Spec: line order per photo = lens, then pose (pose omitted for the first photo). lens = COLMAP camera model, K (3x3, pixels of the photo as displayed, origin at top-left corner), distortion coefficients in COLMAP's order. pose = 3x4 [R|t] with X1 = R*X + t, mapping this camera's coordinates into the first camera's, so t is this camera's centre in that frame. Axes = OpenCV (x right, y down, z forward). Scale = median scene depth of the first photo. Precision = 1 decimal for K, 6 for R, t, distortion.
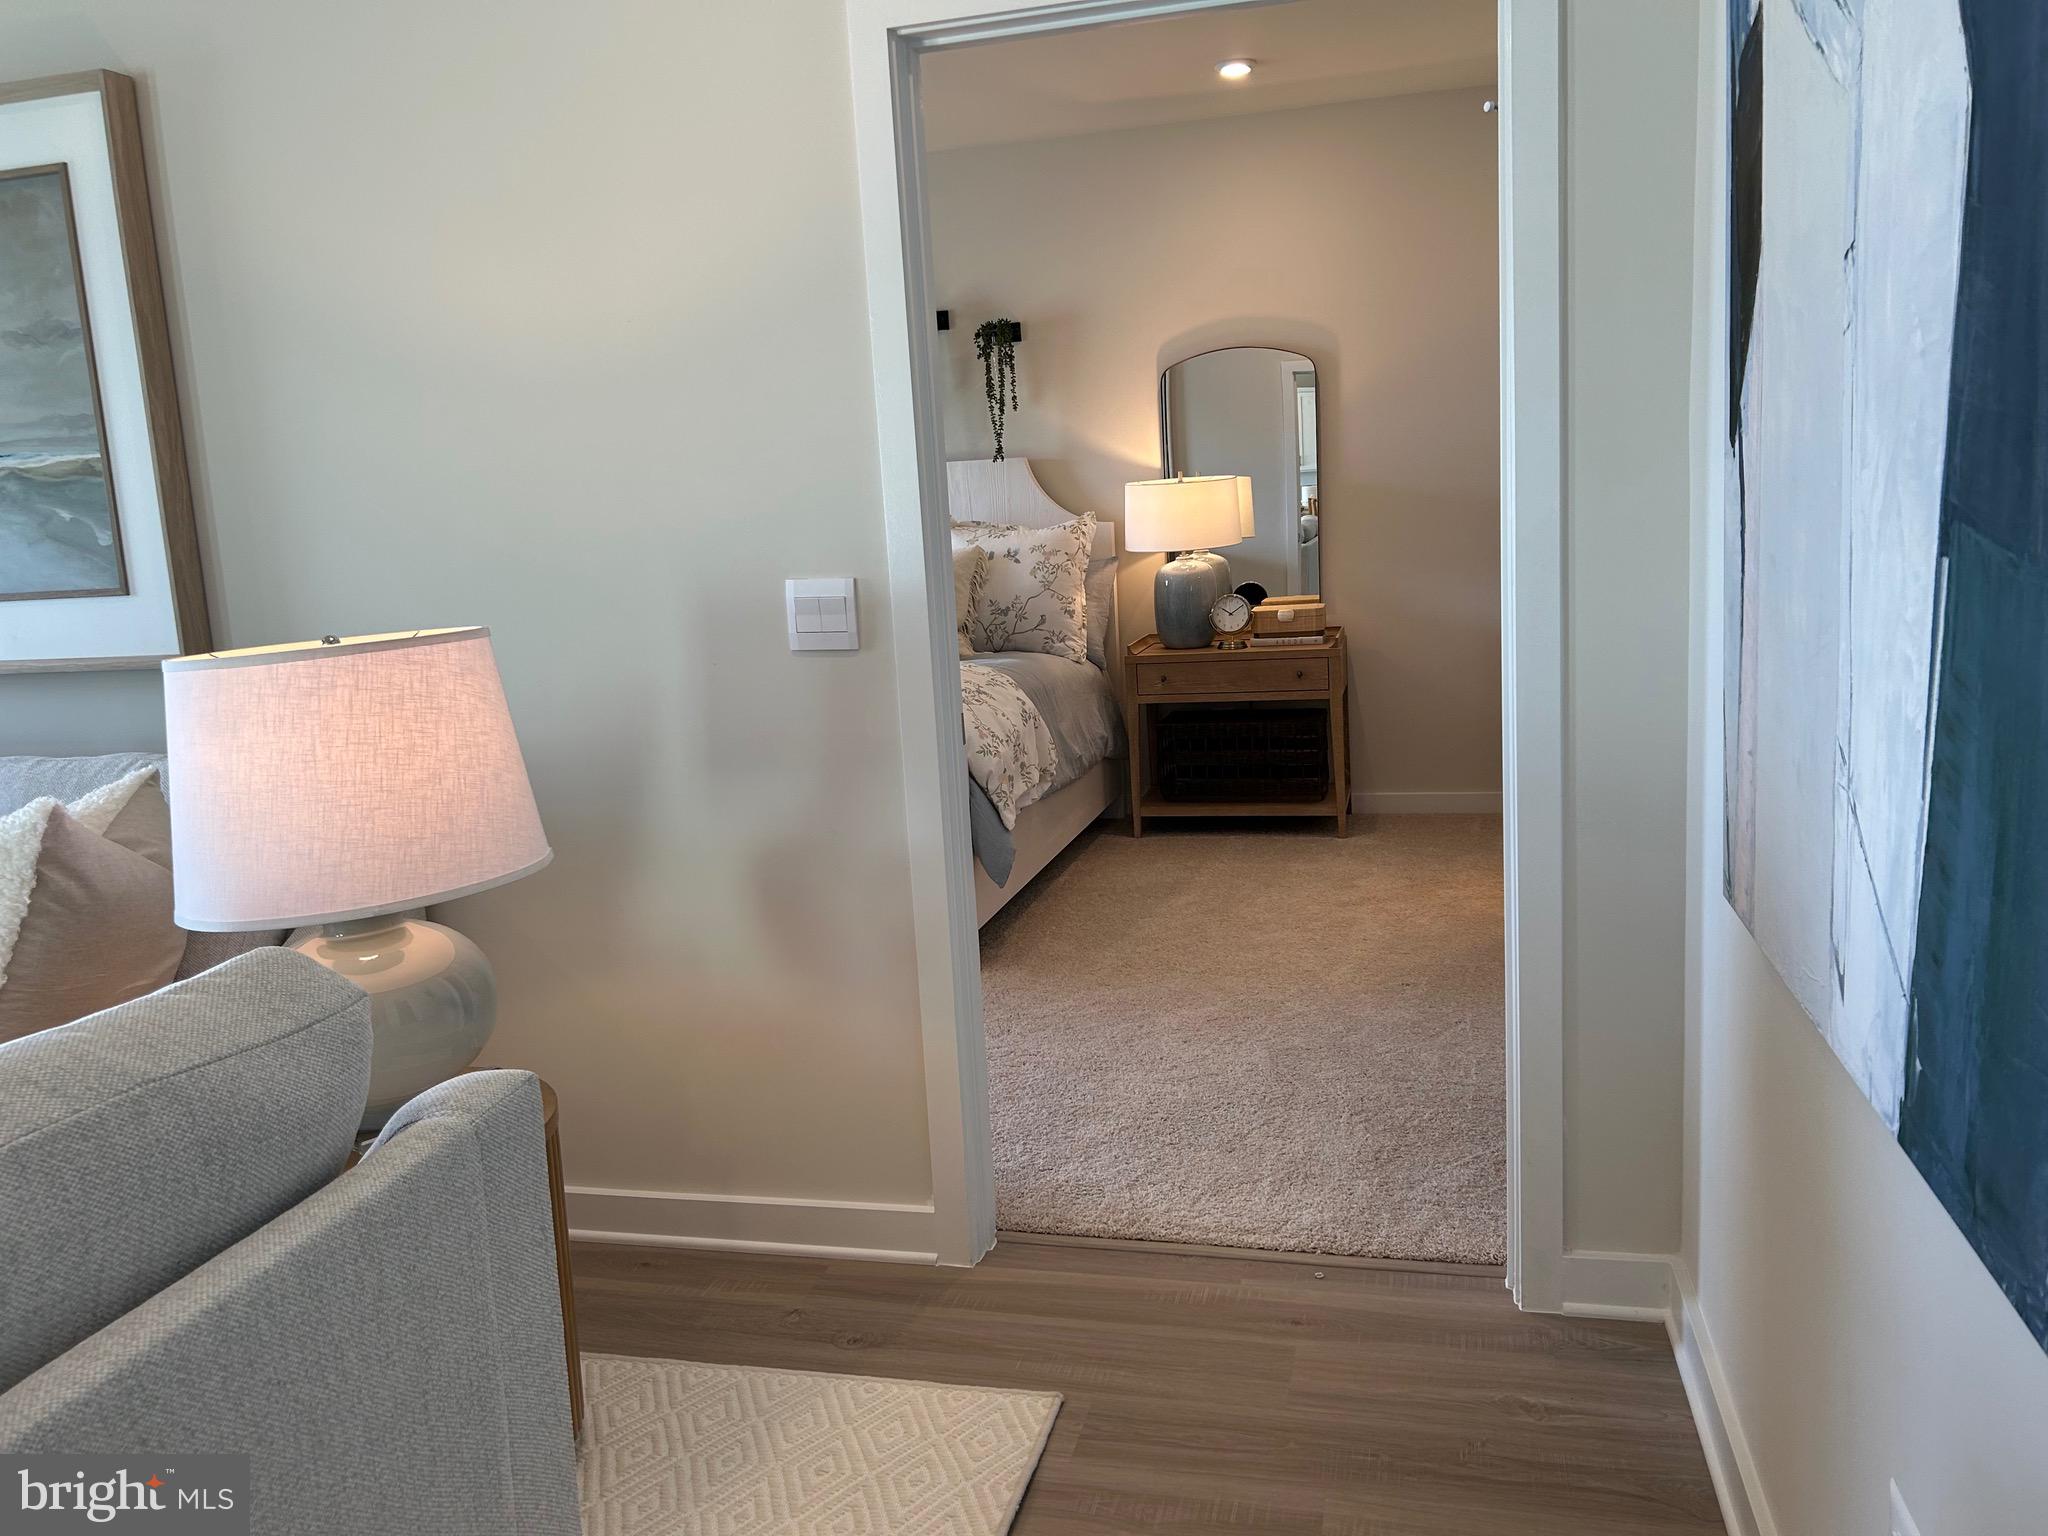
lens RADIAL K [[1539.3, 0, 1028.3], [0, 1539.3, 761.5], [0, 0, 1]] dist [0.074810, -0.071154]
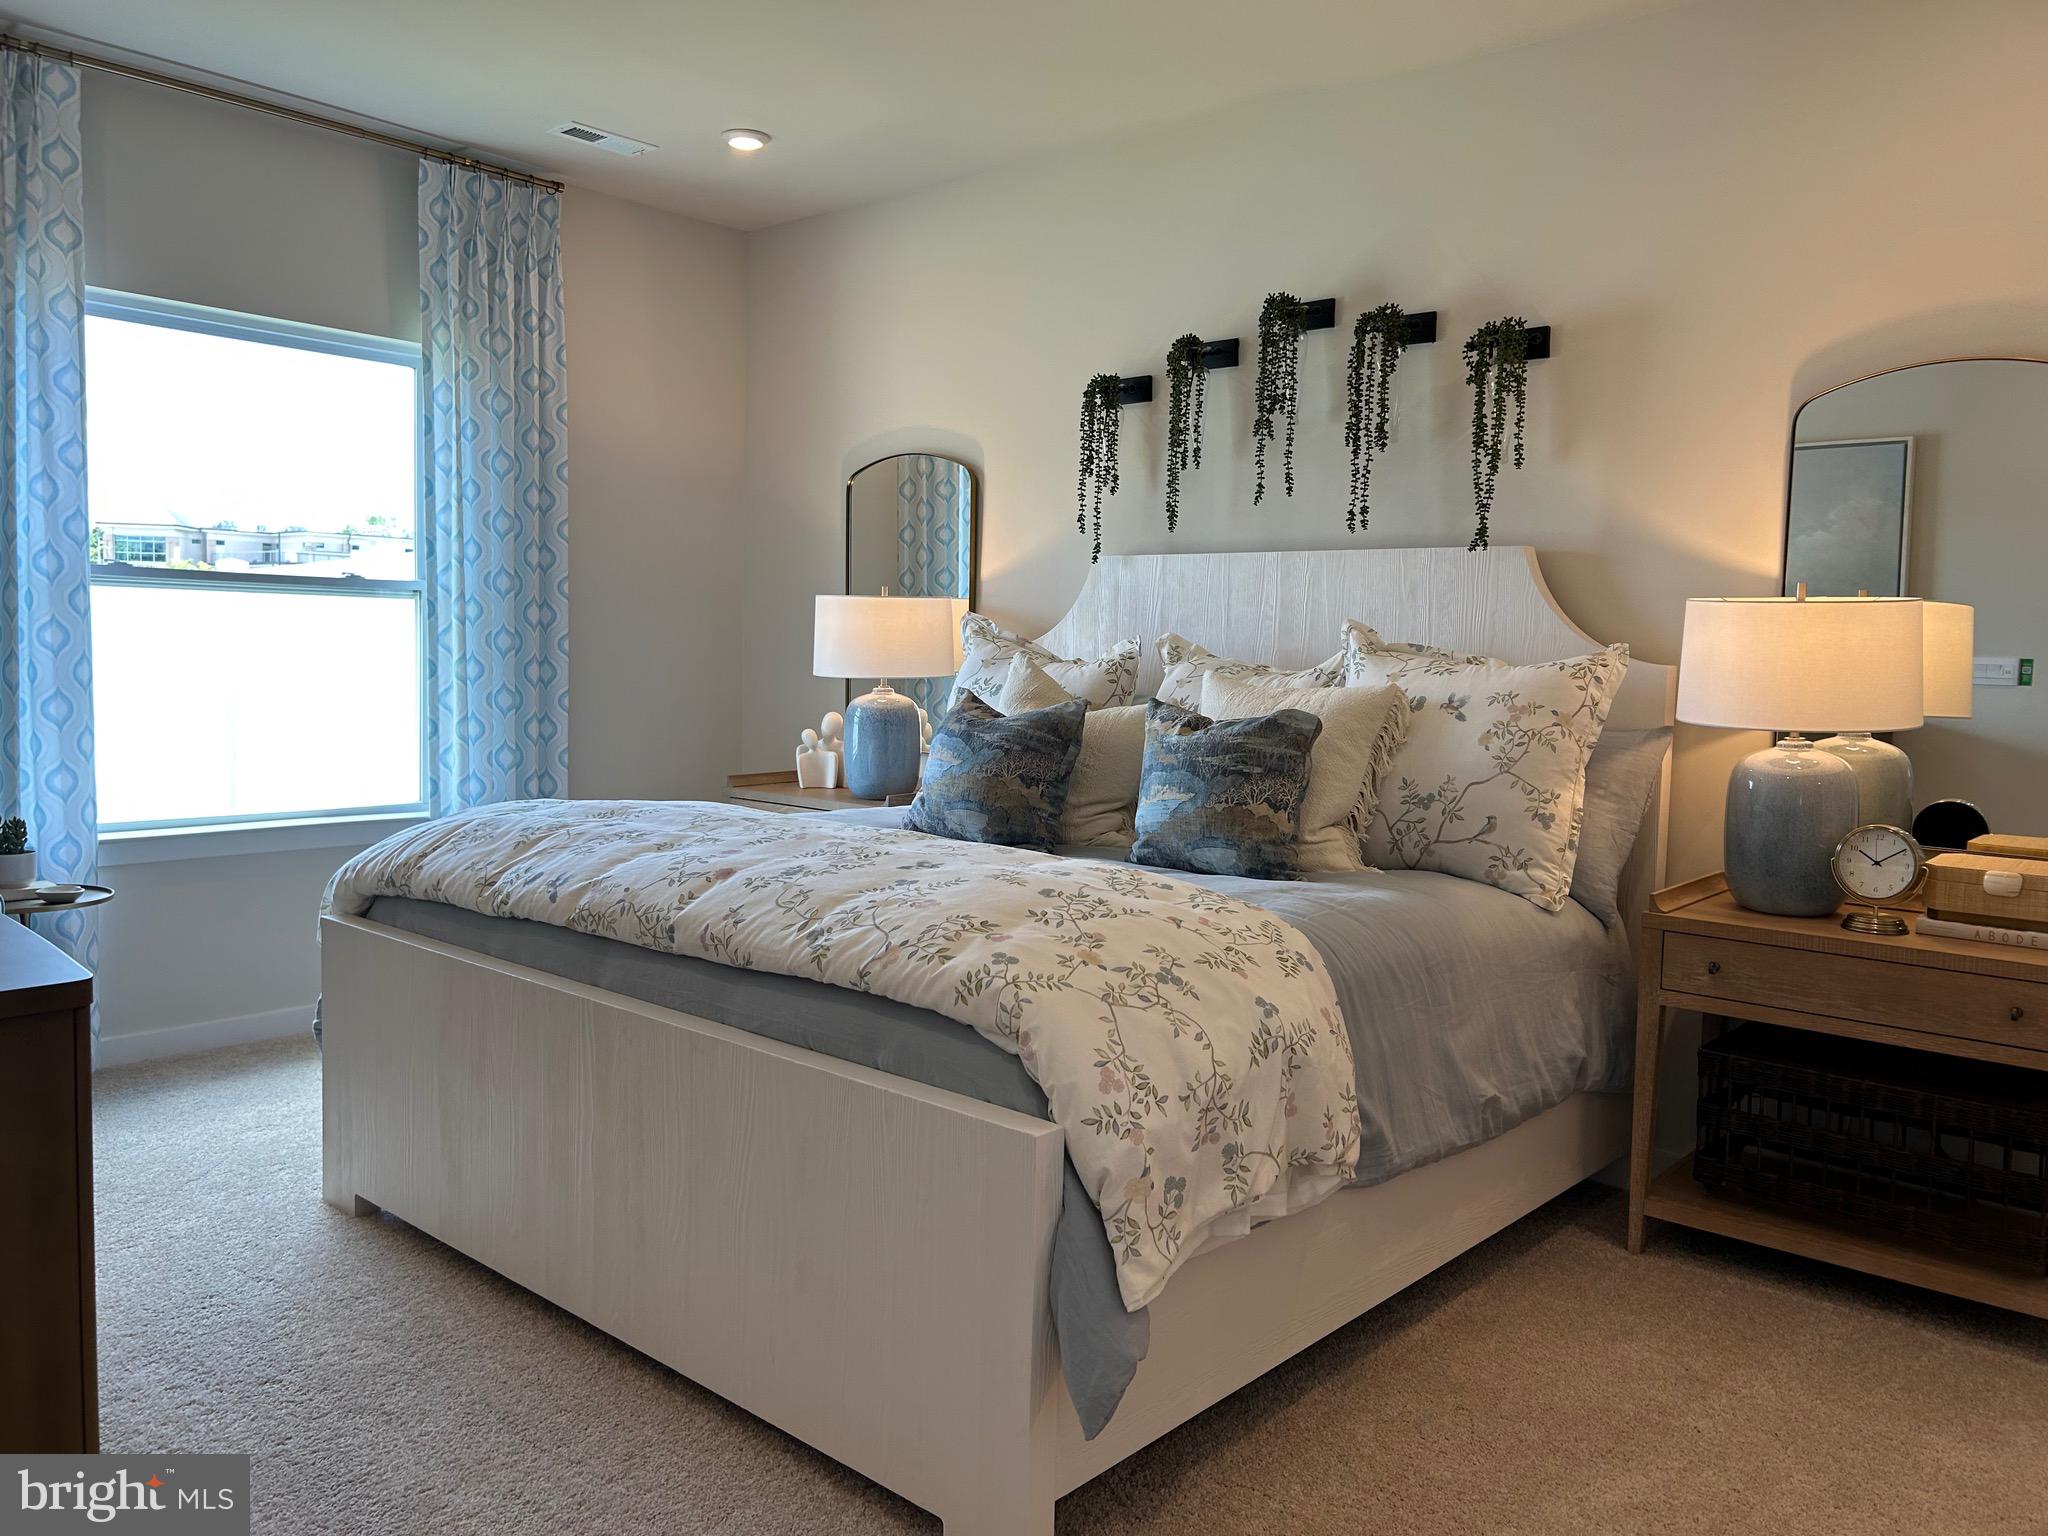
lens RADIAL K [[1527.4, 0, 1021.4], [0, 1527.4, 751.1], [0, 0, 1]] dist [0.061232, -0.085579]
pose [[0.888098, 0.111929, -0.445818, 0.102371], [-0.148388, 0.987783, -0.047602, -0.065538], [0.435043, 0.108429, 0.893857, 0.415927]]
